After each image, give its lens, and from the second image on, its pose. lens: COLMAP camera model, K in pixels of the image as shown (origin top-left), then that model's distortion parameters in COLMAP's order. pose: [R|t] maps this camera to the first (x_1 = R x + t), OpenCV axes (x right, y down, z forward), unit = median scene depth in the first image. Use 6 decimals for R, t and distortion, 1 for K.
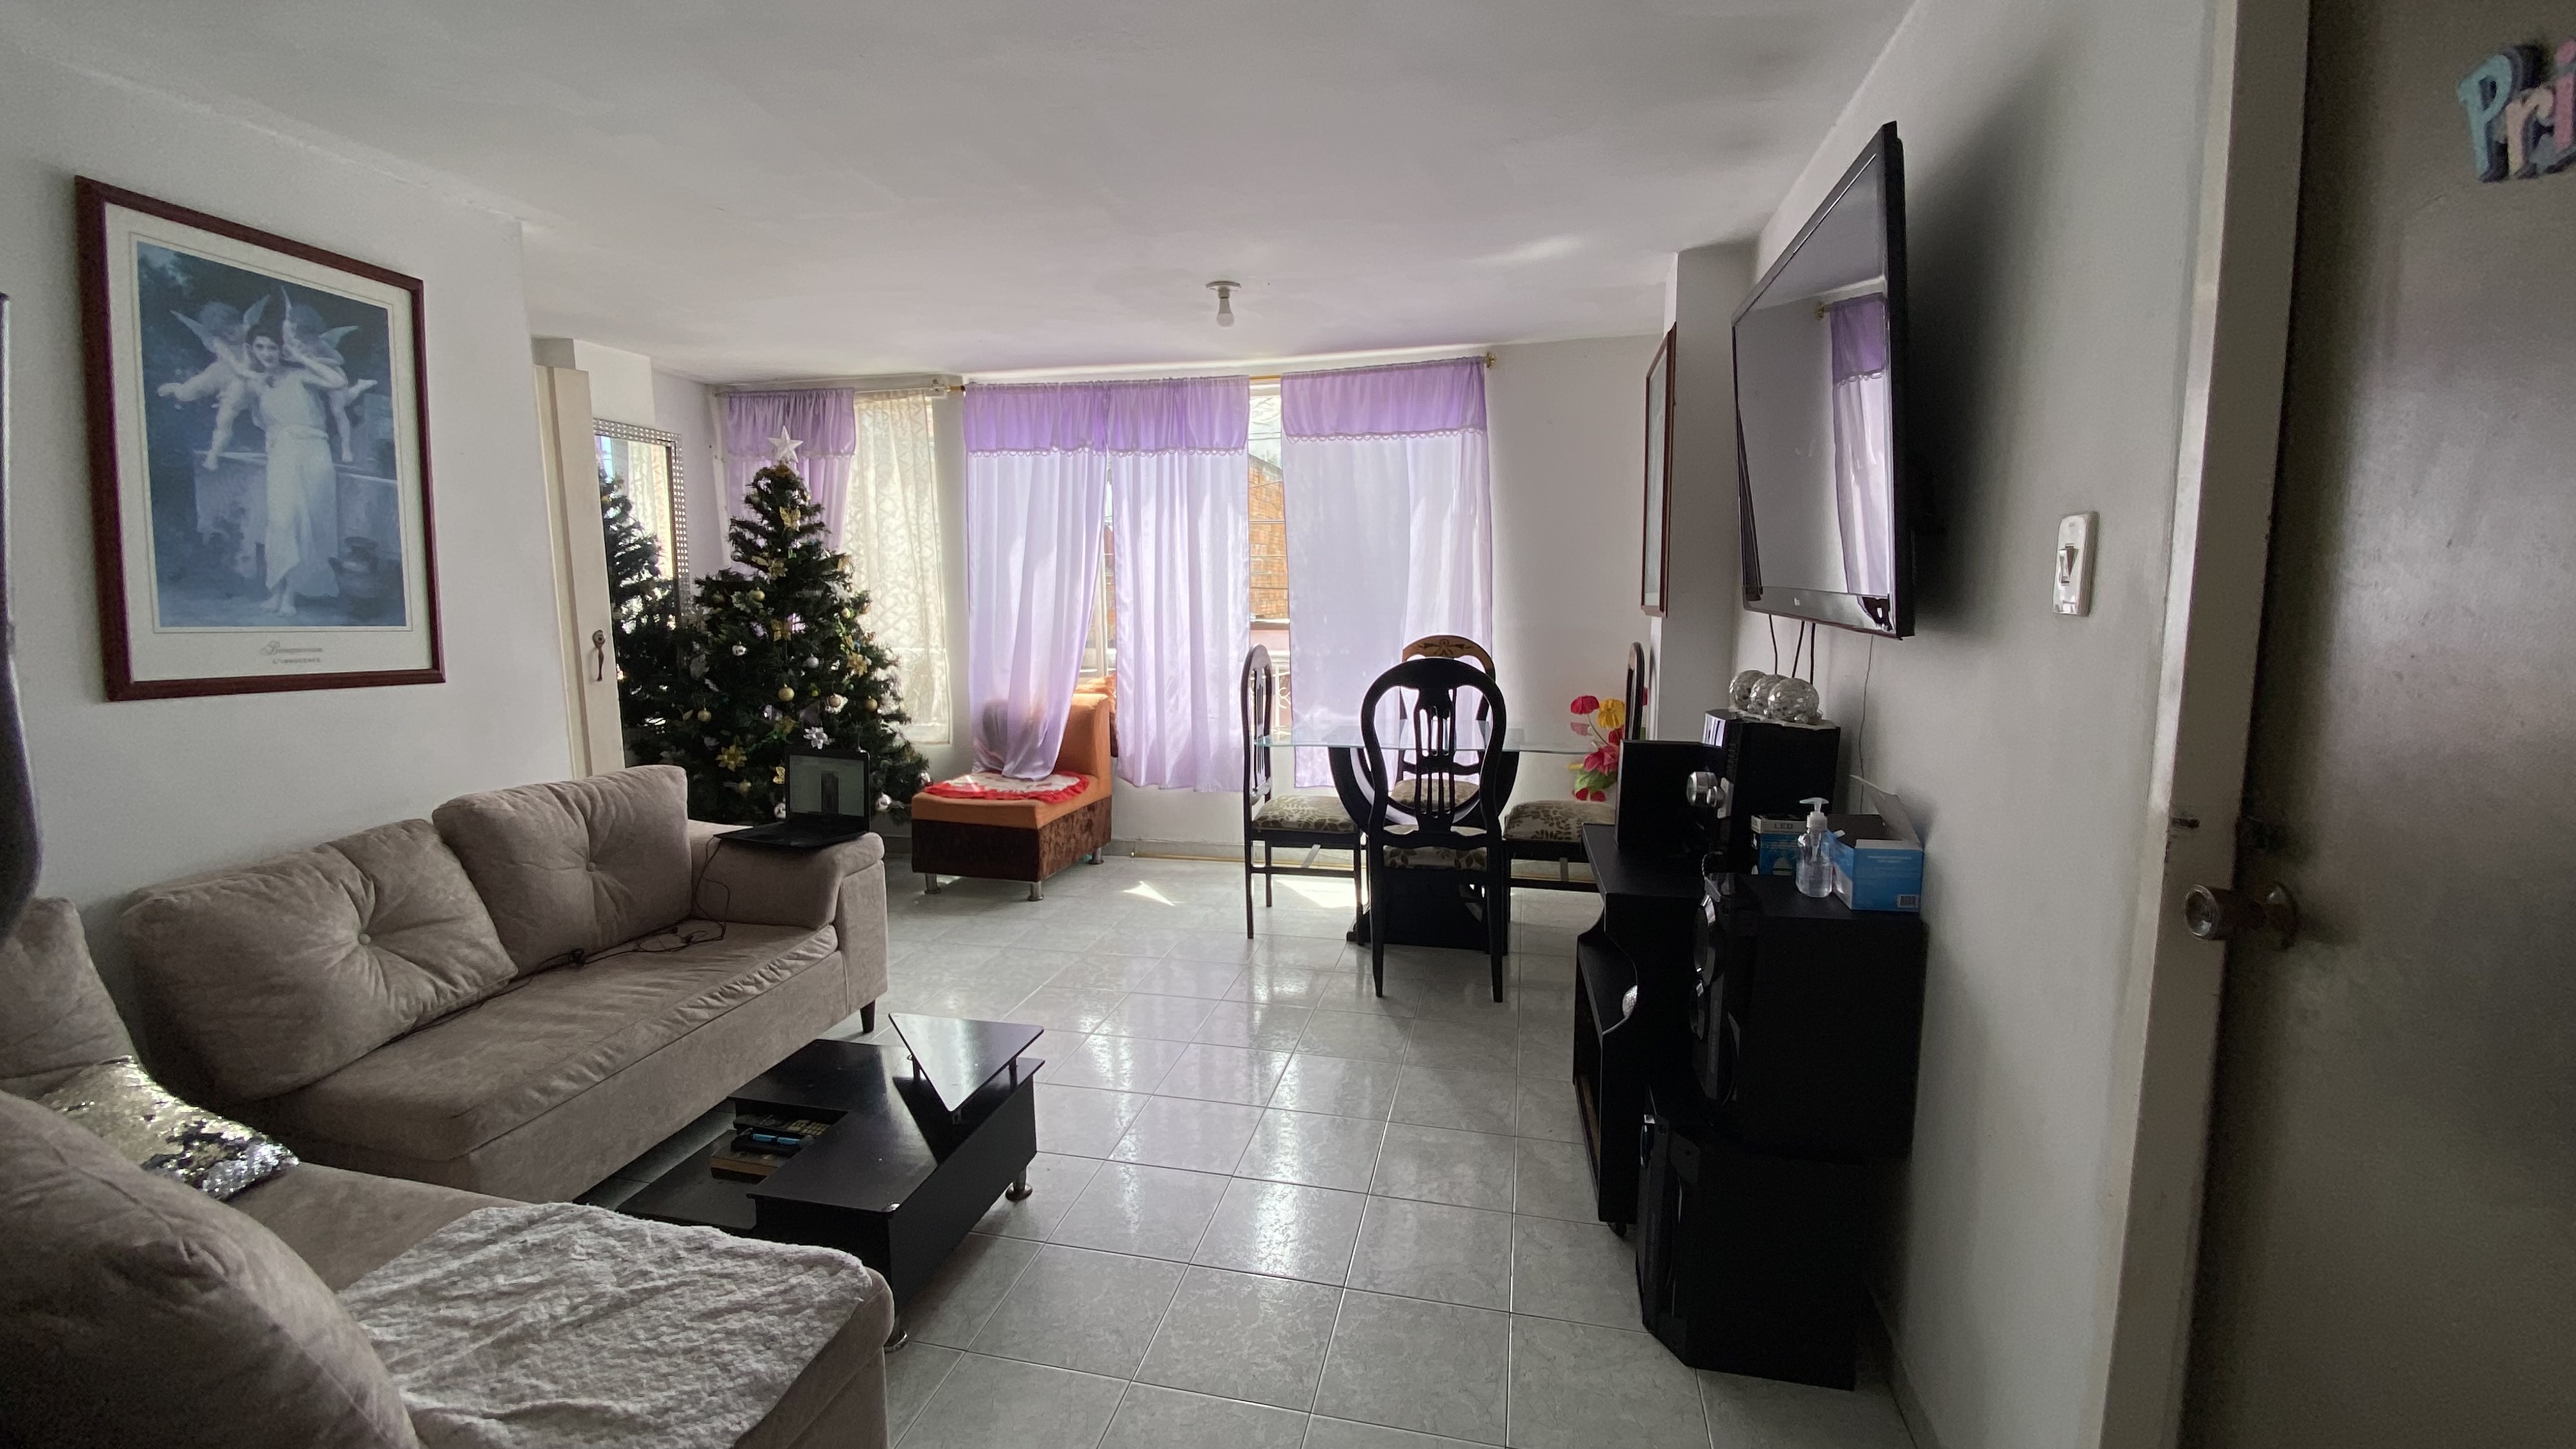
lens RADIAL K [[1041.7, 0, 1282.5], [0, 1041.7, 719.7], [0, 0, 1]] dist [-0.014180, -0.003694]
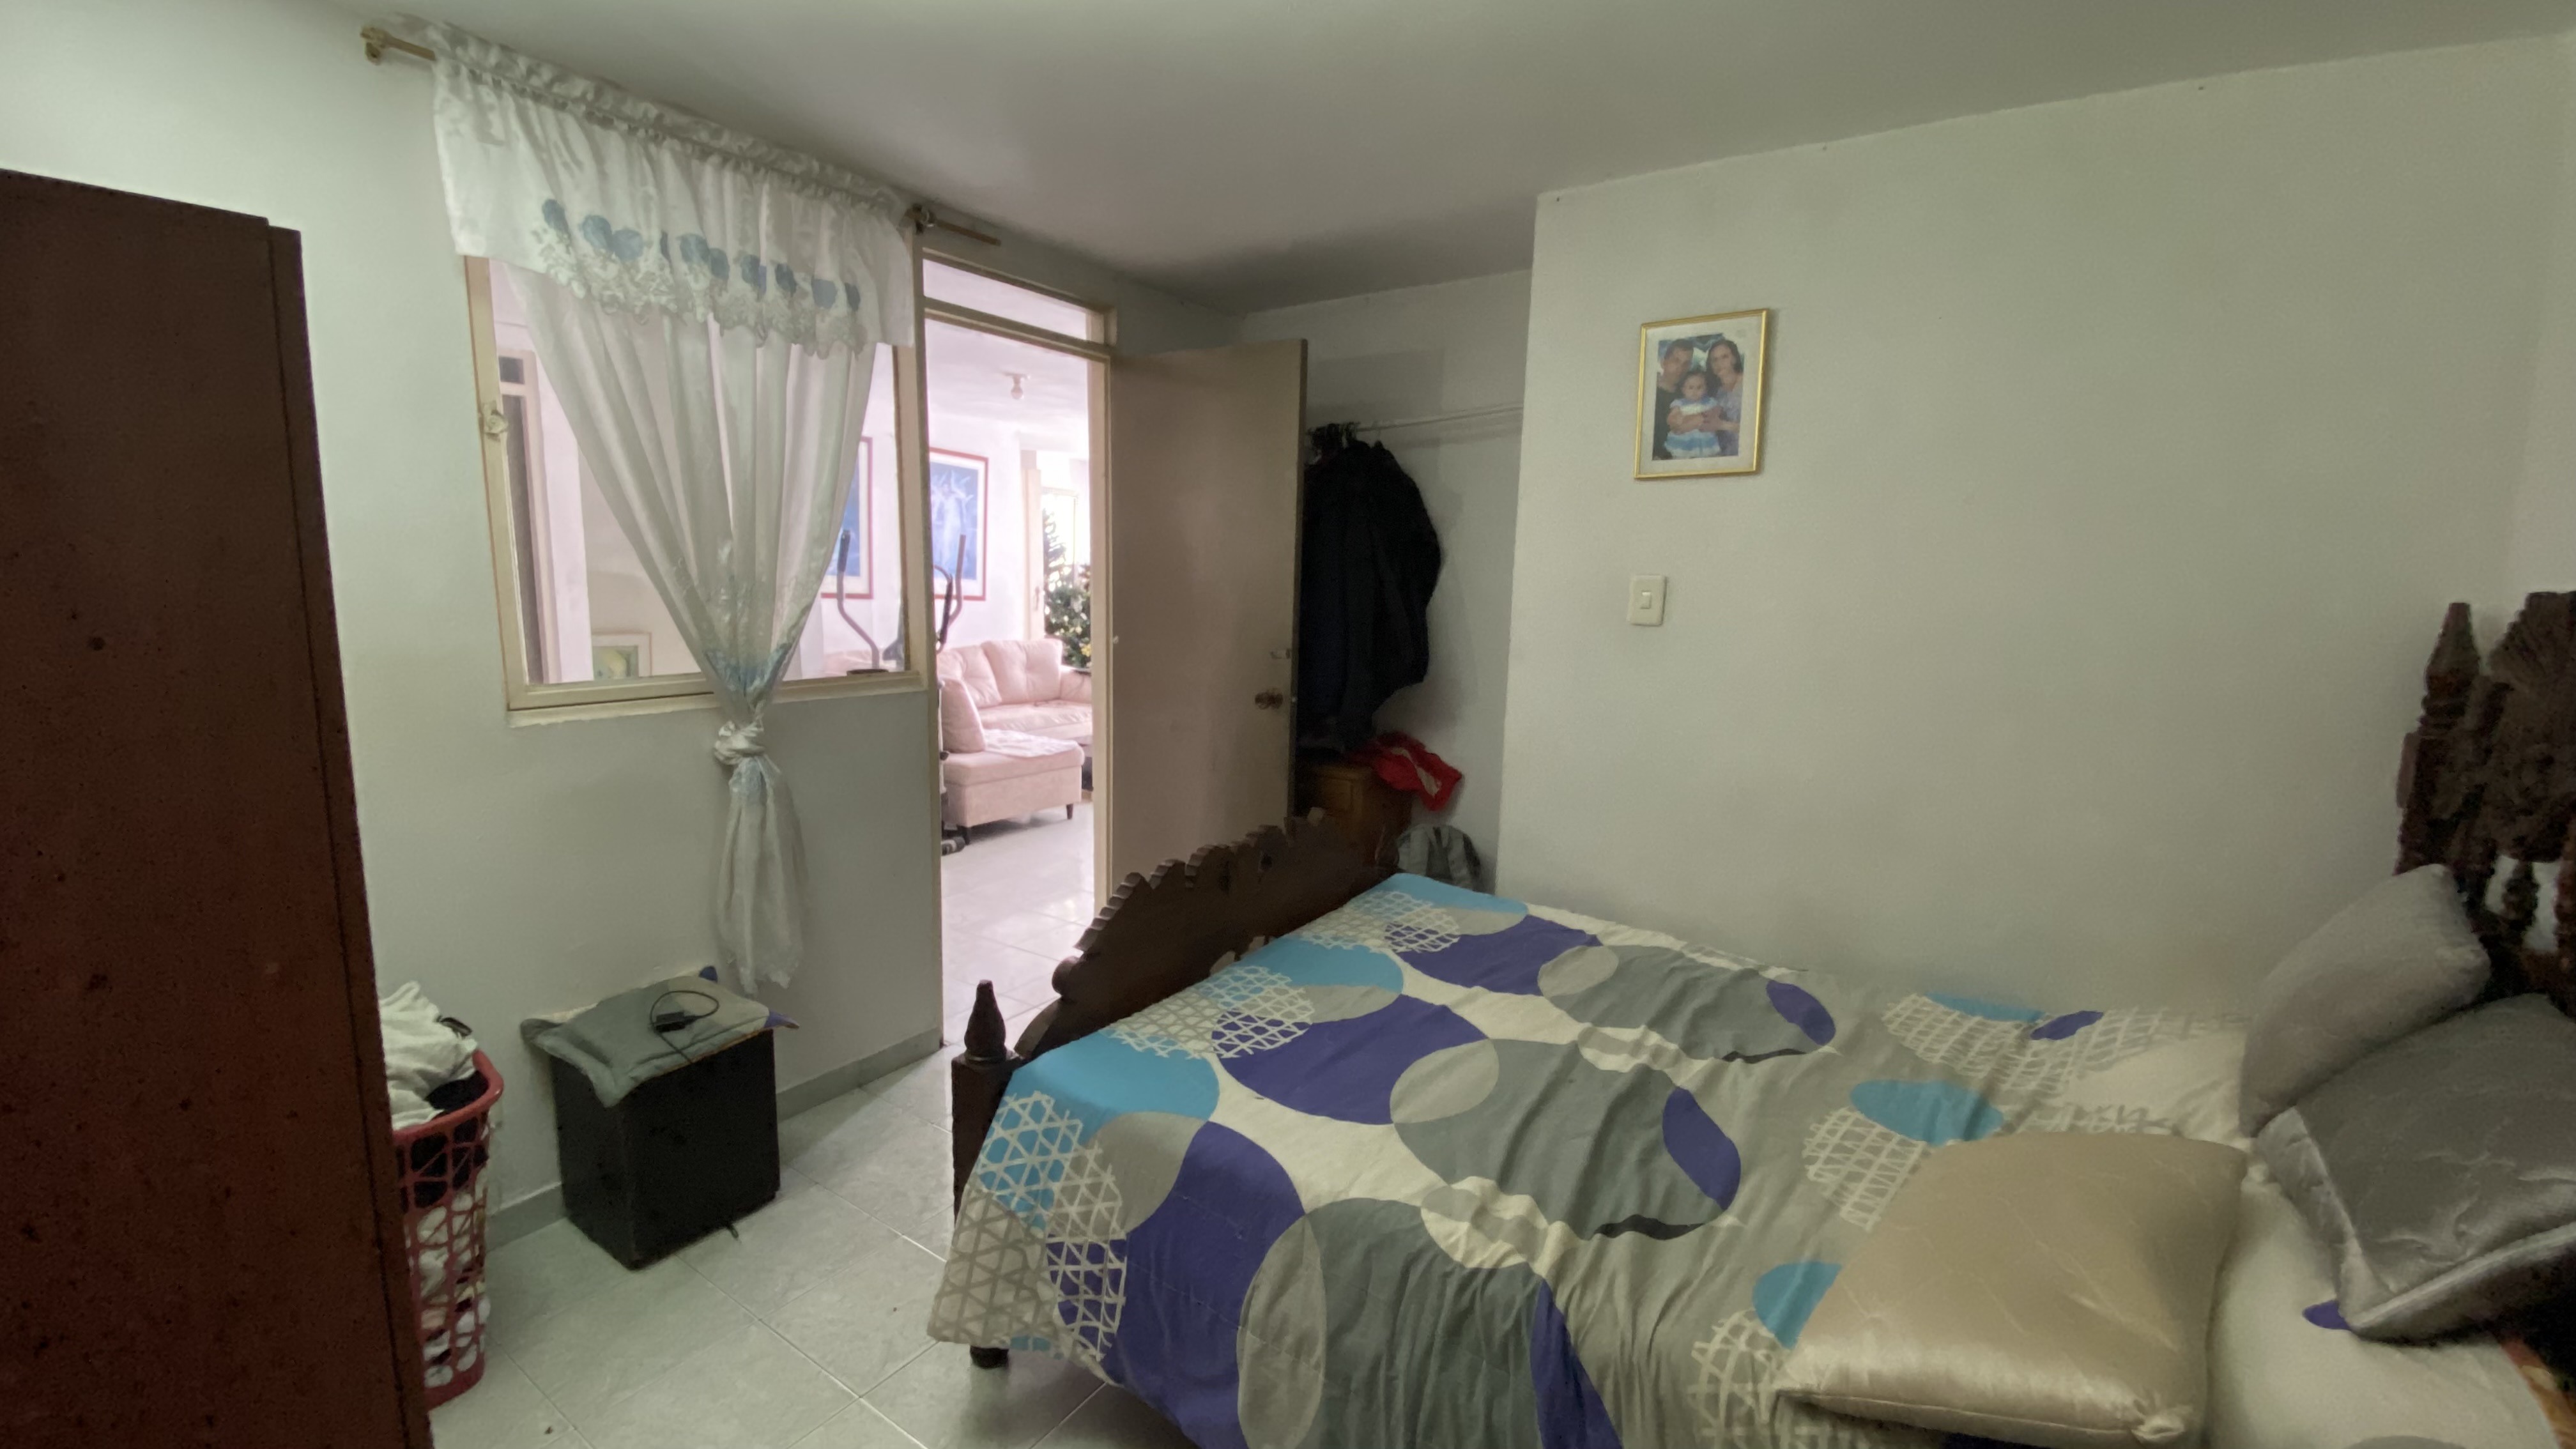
lens RADIAL K [[1041.7, 0, 1296.3], [0, 1041.7, 732.6], [0, 0, 1]] dist [-0.014180, -0.003694]
pose [[0.938451, 0.086267, -0.334465, 0.893980], [-0.078766, 0.996245, 0.035952, 0.142927], [0.336310, -0.007395, 0.941722, -1.292454]]
